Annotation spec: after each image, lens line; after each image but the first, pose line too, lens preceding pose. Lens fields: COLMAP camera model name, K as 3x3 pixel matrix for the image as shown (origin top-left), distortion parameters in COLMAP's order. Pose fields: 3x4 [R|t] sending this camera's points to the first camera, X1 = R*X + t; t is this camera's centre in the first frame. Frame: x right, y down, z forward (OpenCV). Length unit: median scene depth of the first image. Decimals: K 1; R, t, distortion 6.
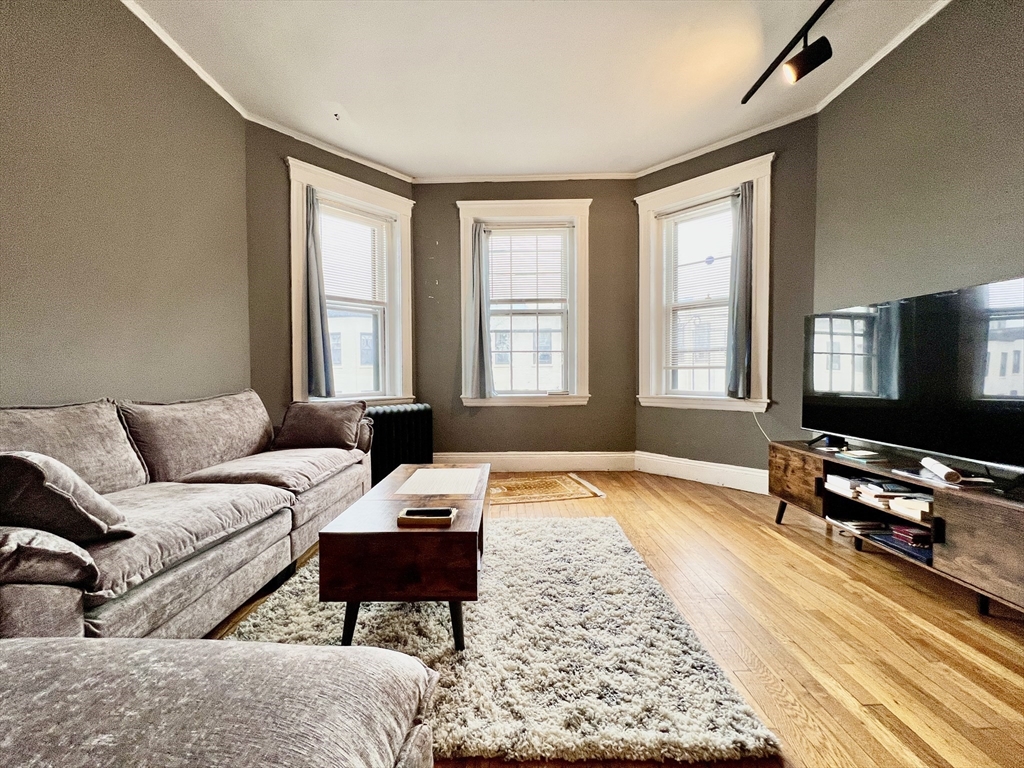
lens RADIAL K [[411.0, 0, 503.0], [0, 411.0, 381.7], [0, 0, 1]] dist [-0.003384, 0.000024]
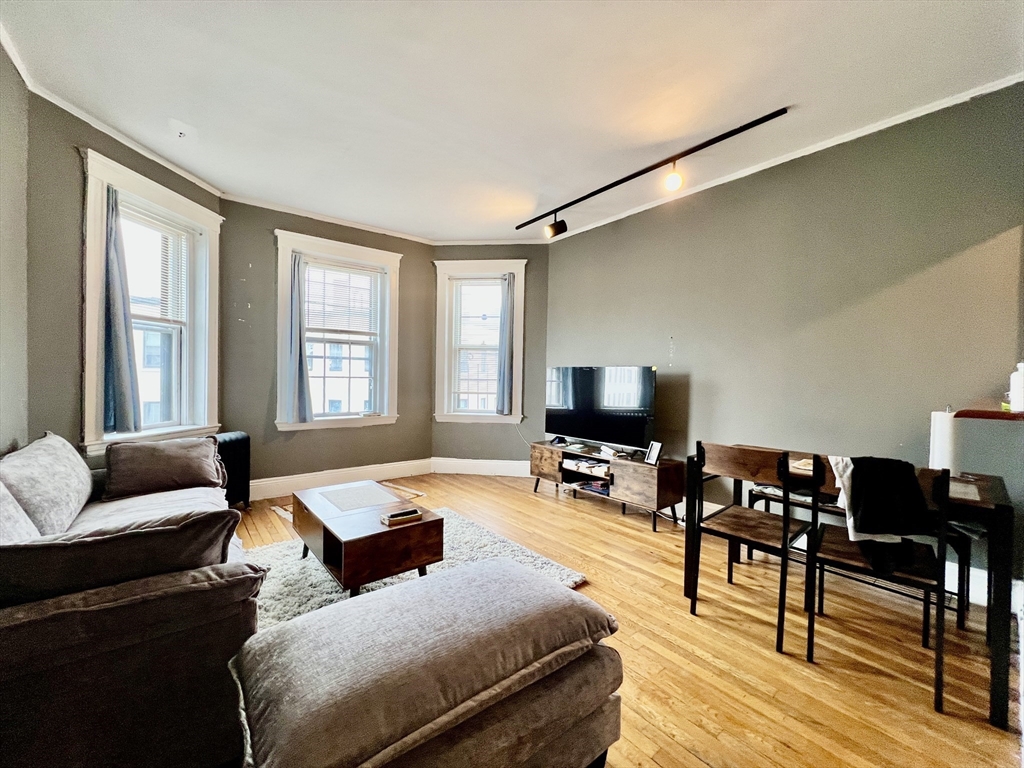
lens RADIAL K [[411.0, 0, 507.4], [0, 411.0, 387.9], [0, 0, 1]] dist [-0.003384, 0.000024]
pose [[0.778444, -0.000472, 0.627713, -0.432998], [-0.000994, 0.999998, 0.001984, -0.074050], [-0.627713, -0.002168, 0.778442, -0.206520]]
